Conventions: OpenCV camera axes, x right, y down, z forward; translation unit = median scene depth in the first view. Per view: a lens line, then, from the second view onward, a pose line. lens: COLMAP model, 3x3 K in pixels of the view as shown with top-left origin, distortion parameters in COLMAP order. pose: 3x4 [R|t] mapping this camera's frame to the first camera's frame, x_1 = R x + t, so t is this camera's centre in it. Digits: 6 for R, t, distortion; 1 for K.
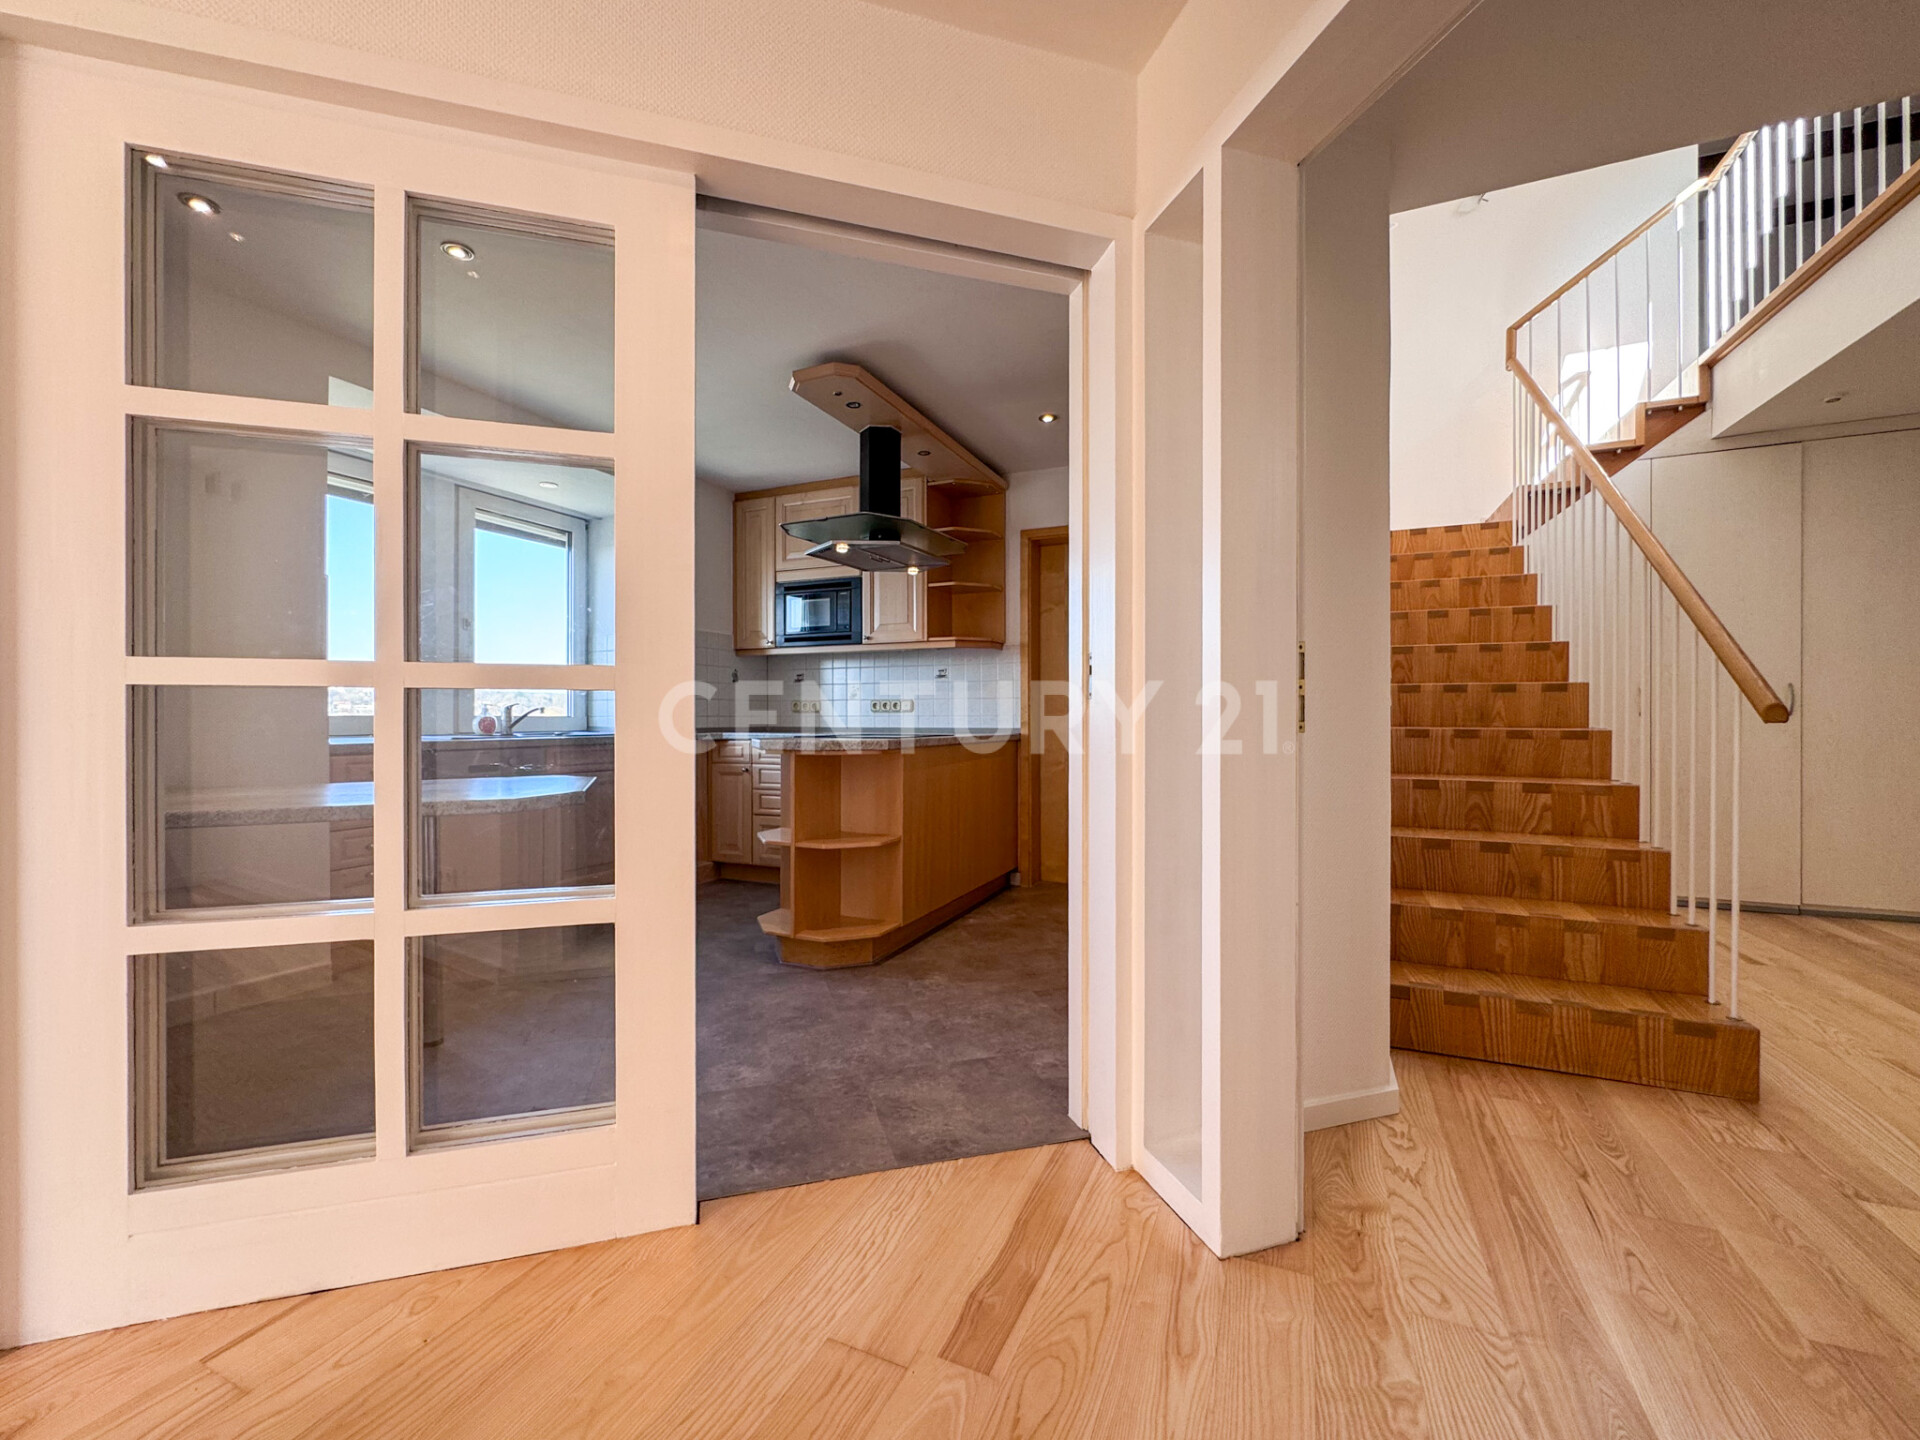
lens RADIAL K [[783.9, 0, 960.0], [0, 783.9, 720.0], [0, 0, 1]] dist [-0.002471, -0.000080]
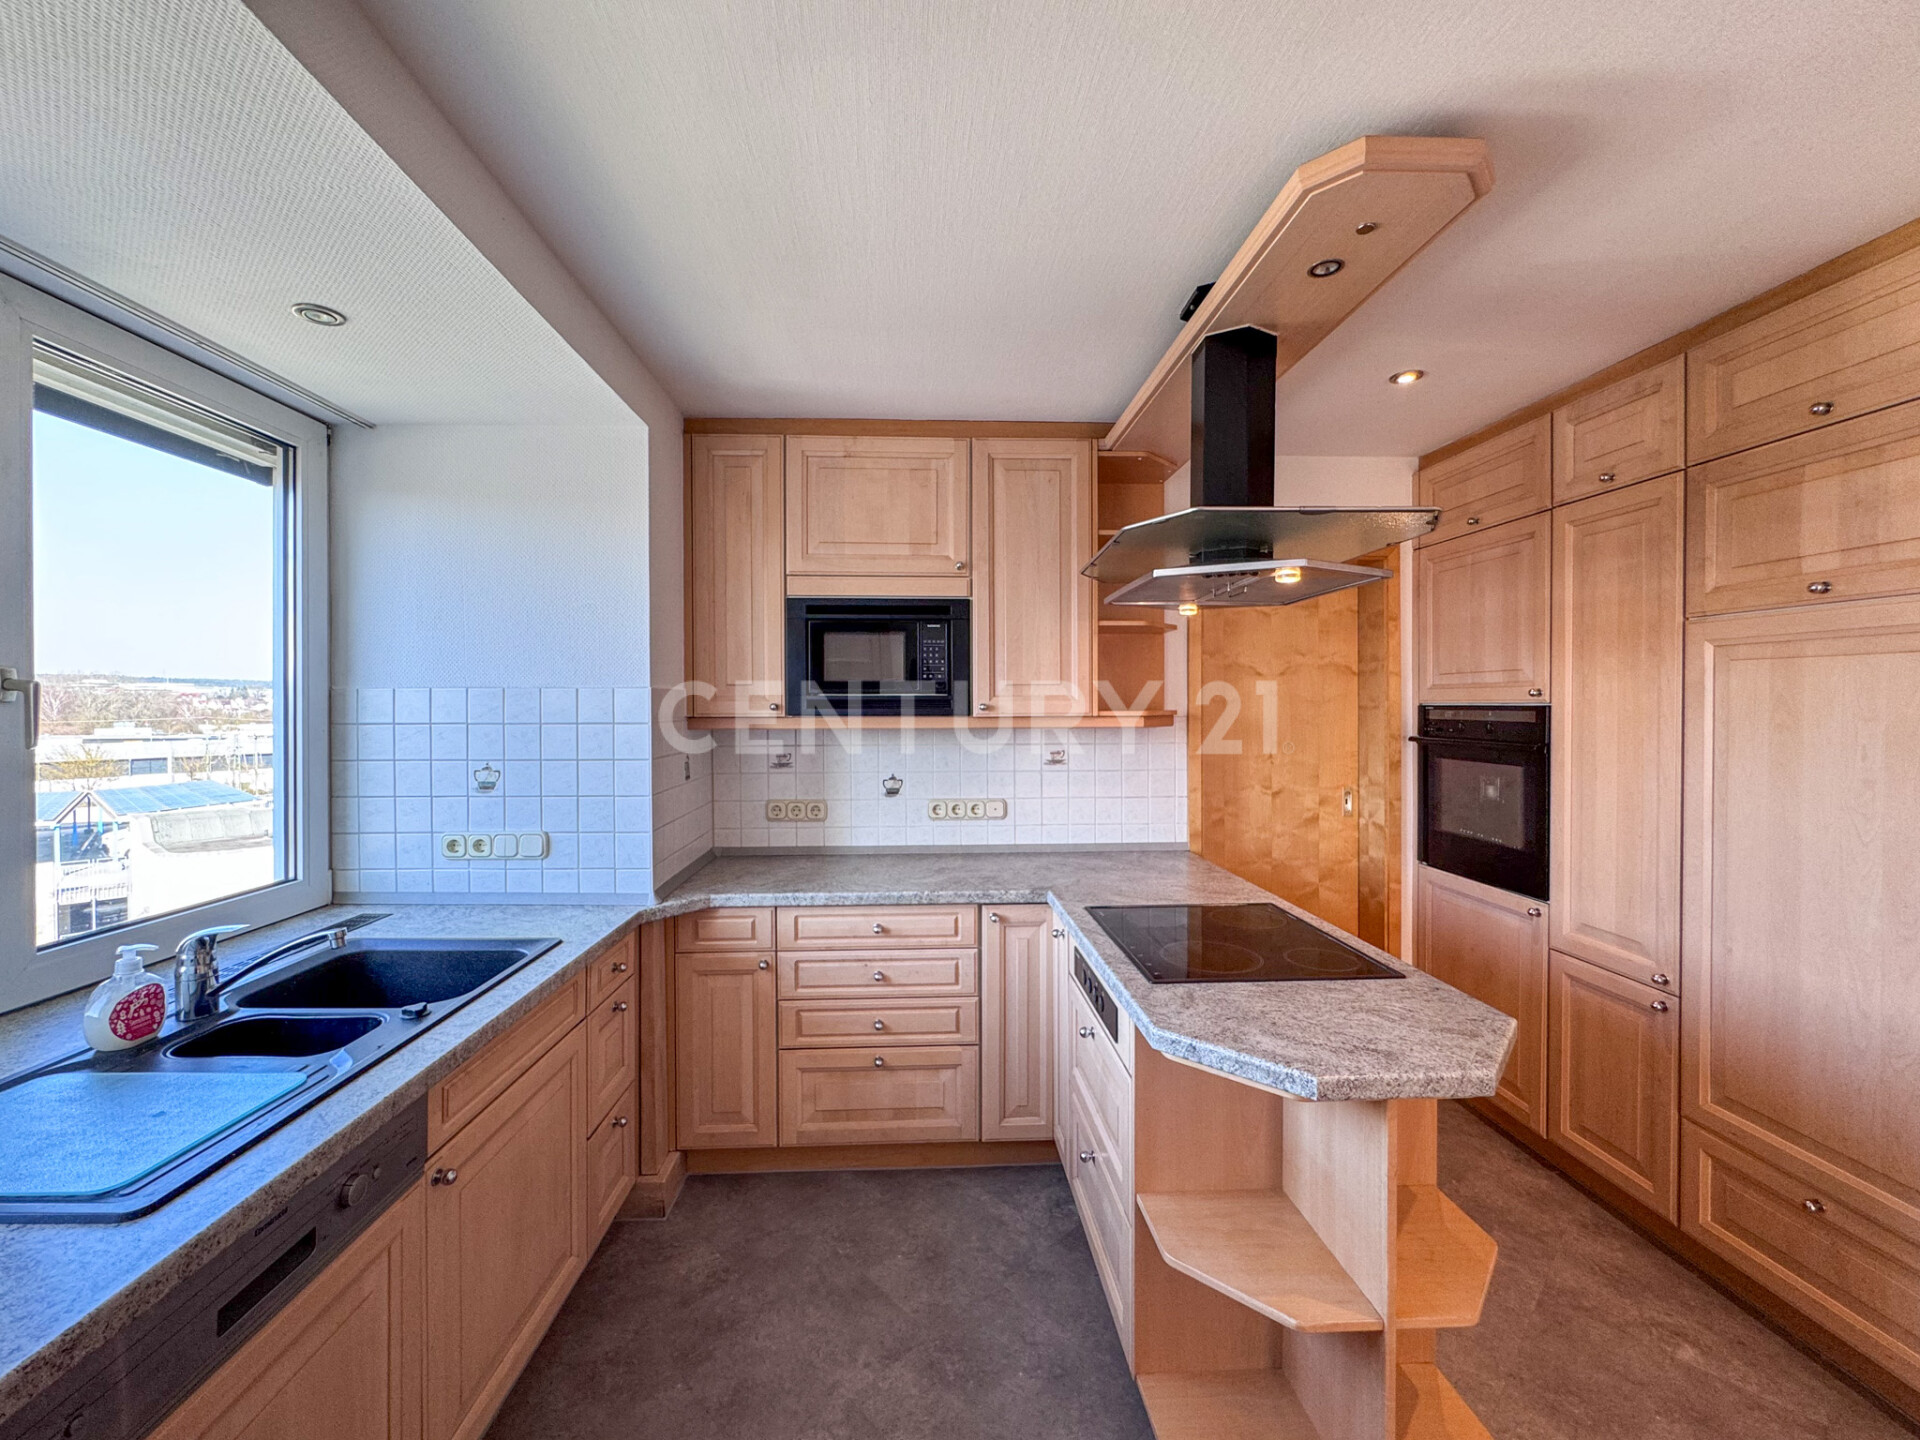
lens RADIAL K [[807.0, 0, 964.8], [0, 807.0, 708.6], [0, 0, 1]] dist [-0.002135, -0.000259]
pose [[0.903349, 0.004476, 0.428883, -0.384579], [-0.002069, 0.999979, -0.006079, -0.099916], [-0.428901, 0.004604, 0.903340, 0.473780]]
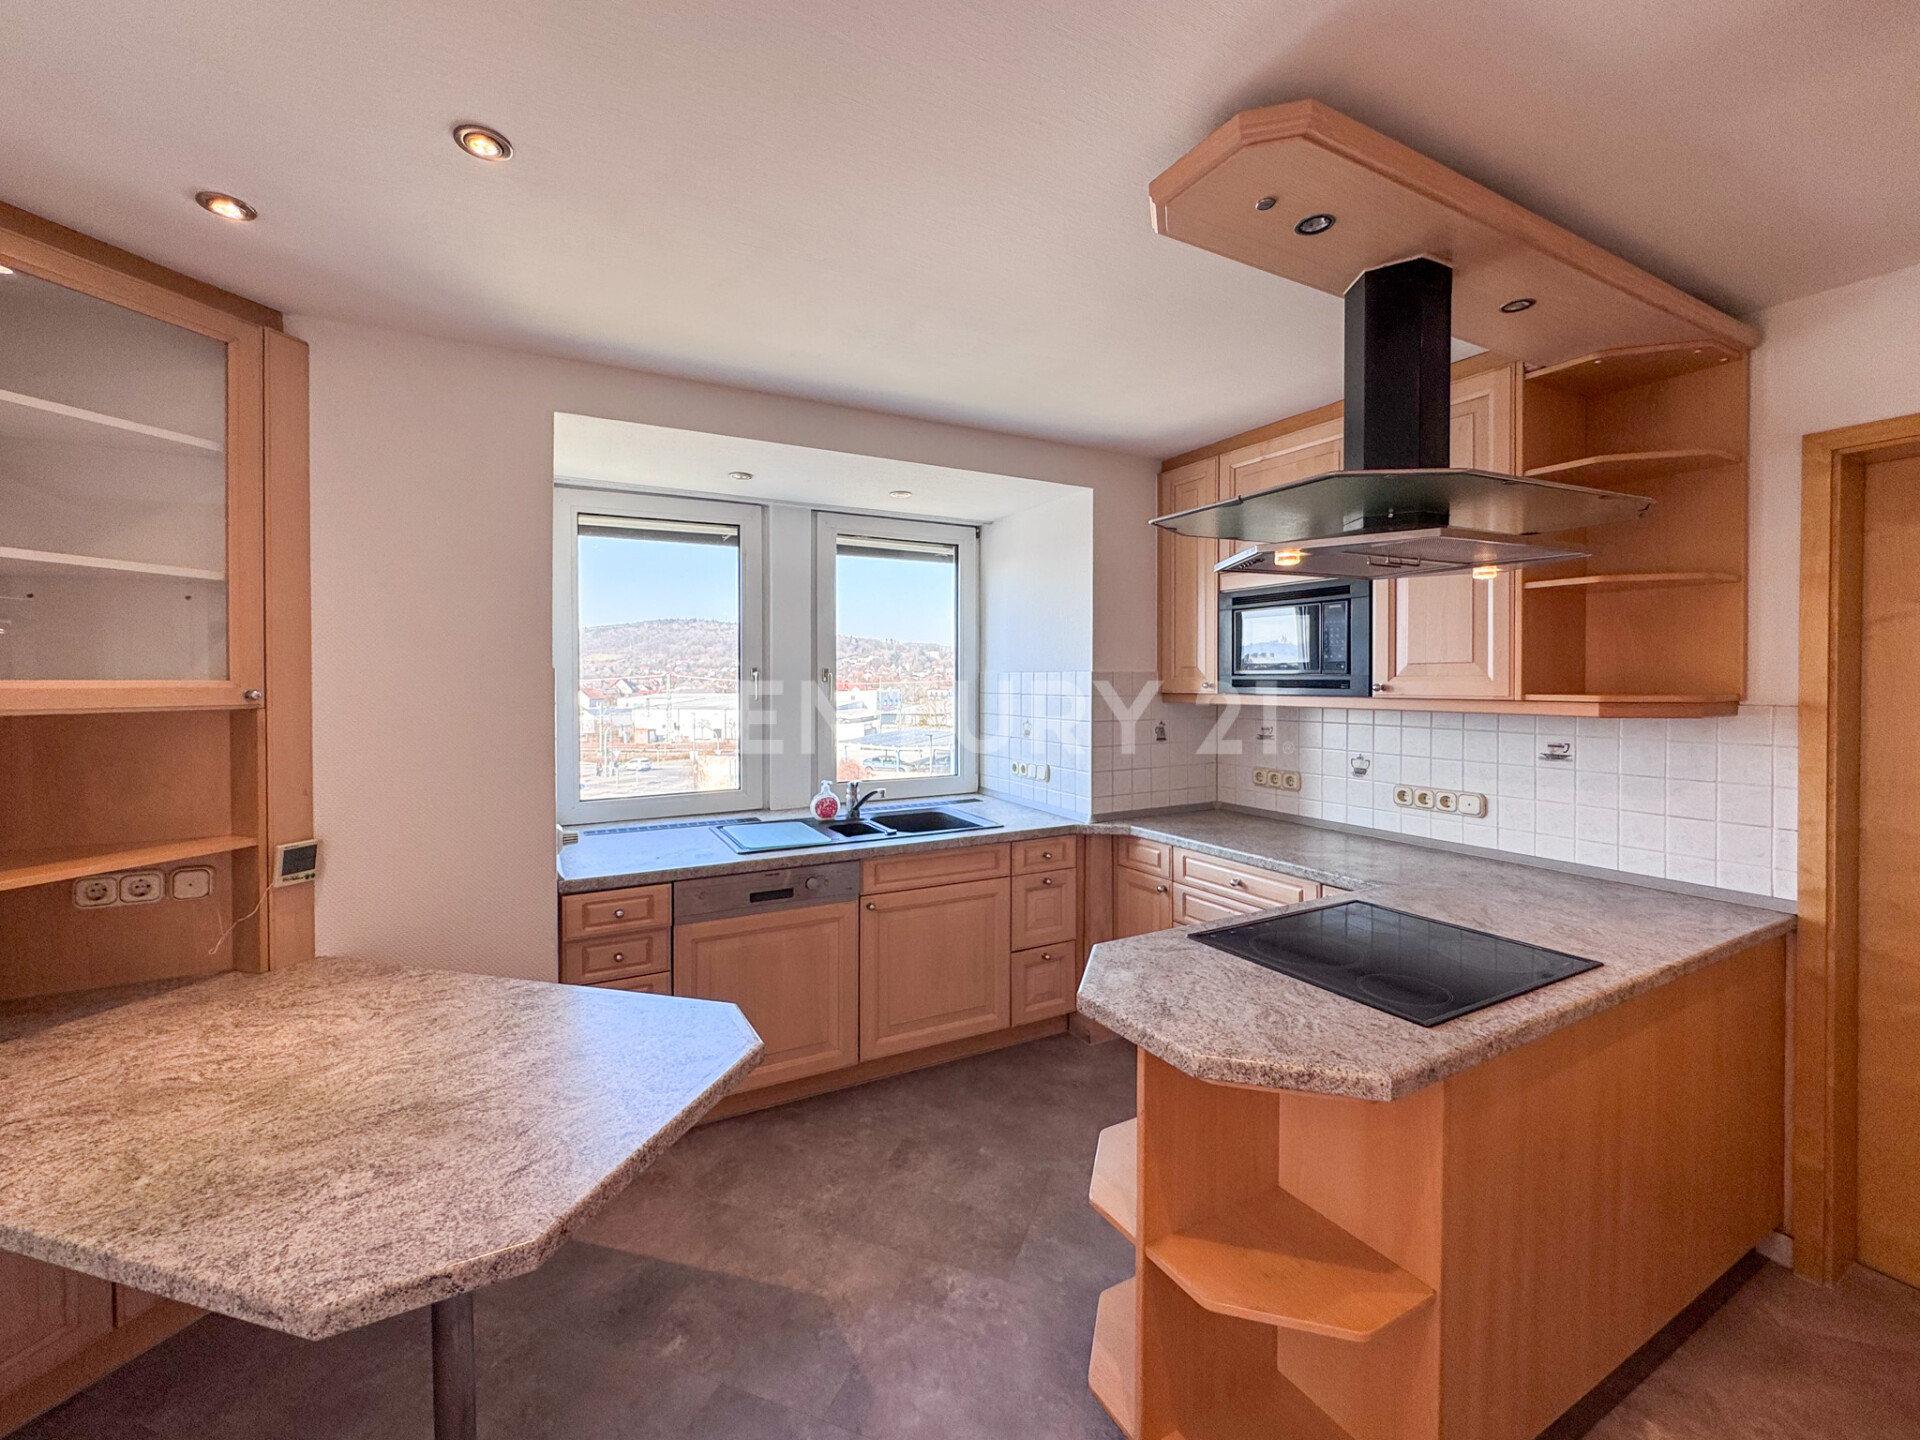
lens RADIAL K [[784.7, 0, 919.4], [0, 784.7, 681.8], [0, 0, 1]] dist [0.001244, 0.000042]
pose [[0.771722, 0.010471, -0.635873, -0.019993], [-0.009304, 0.999943, 0.005174, -0.108594], [0.635892, 0.001923, 0.771776, 0.375916]]
